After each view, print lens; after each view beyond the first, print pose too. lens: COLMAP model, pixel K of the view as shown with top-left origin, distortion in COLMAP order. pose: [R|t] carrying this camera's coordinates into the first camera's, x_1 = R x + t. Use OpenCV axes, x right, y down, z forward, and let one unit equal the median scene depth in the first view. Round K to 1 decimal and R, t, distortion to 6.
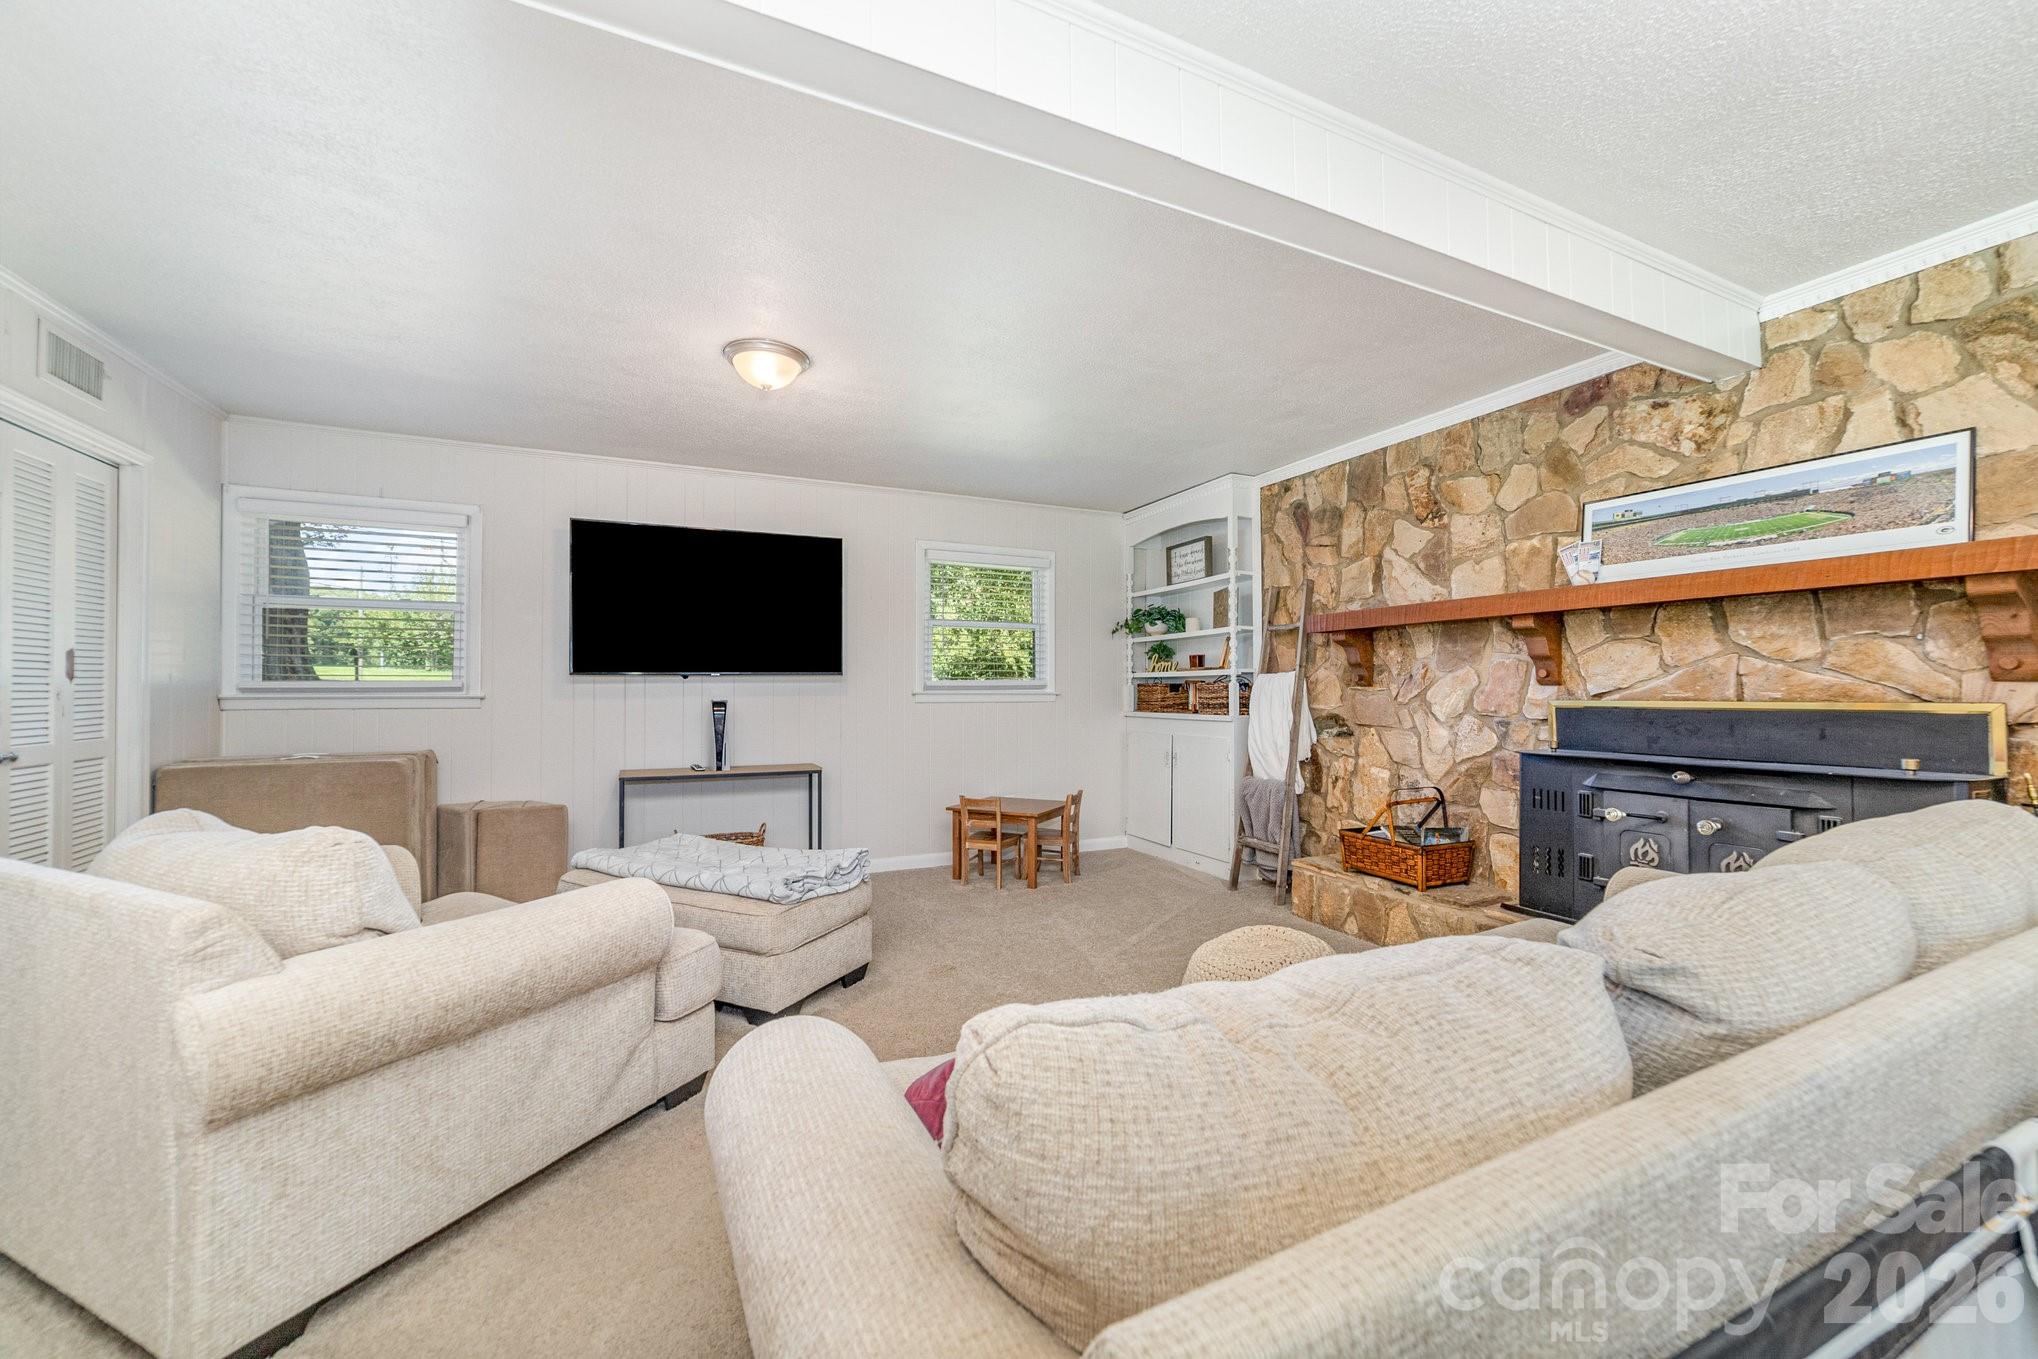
lens RADIAL K [[799.2, 0, 1024.9], [0, 799.2, 677.3], [0, 0, 1]] dist [-0.017307, 0.004928]
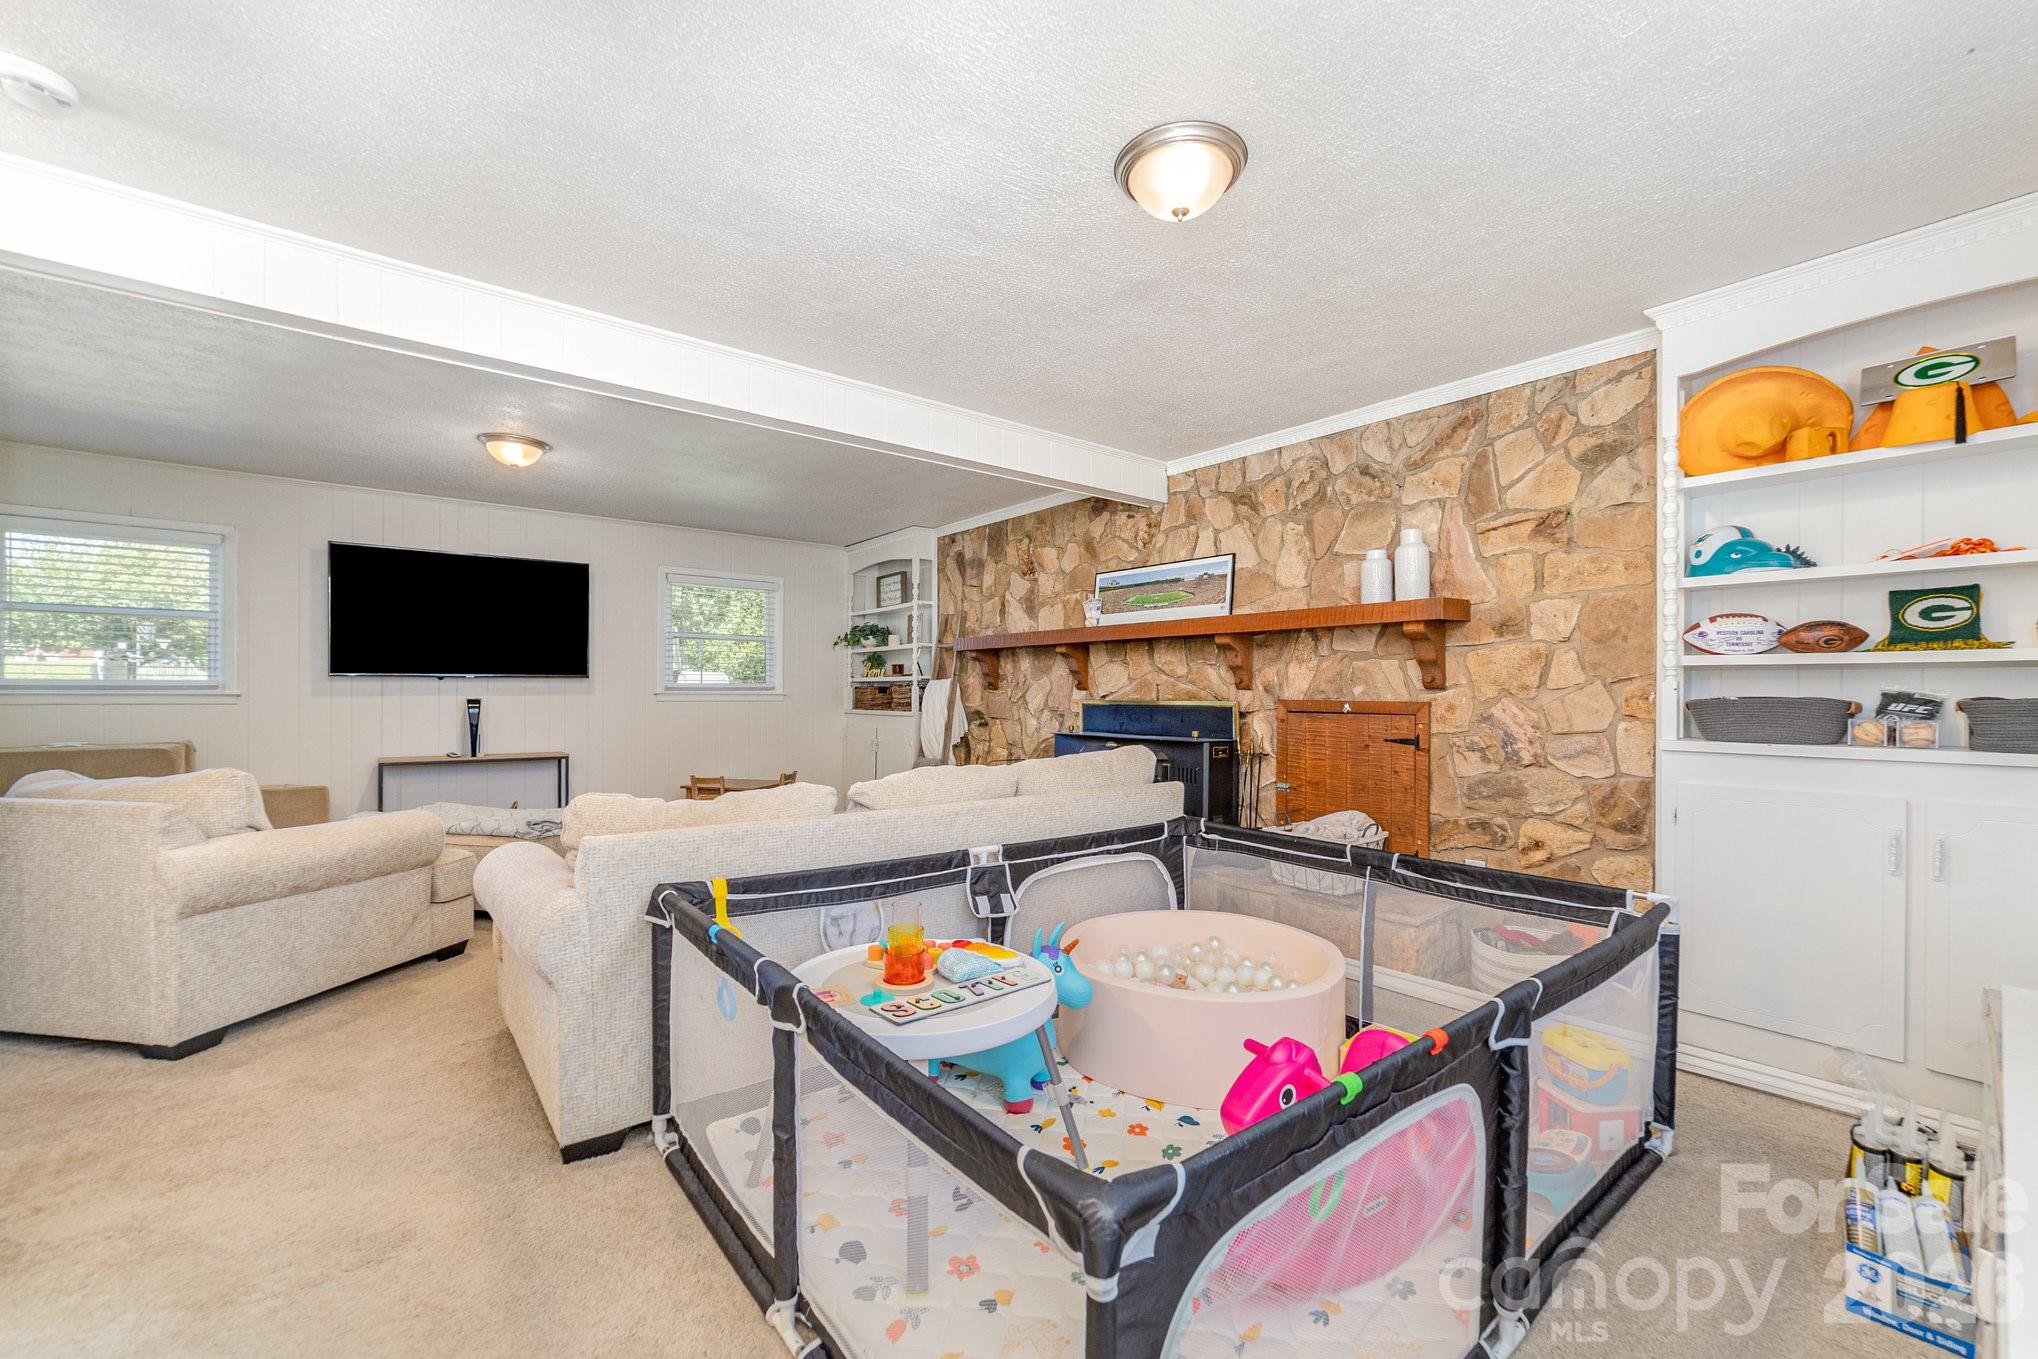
lens RADIAL K [[799.2, 0, 1017.6], [0, 799.2, 695.4], [0, 0, 1]] dist [-0.017307, 0.004928]
pose [[0.971568, 0.004379, 0.236718, 0.145608], [-0.009149, 0.999777, 0.019056, -0.006450], [-0.236582, -0.020680, 0.971391, -0.398320]]
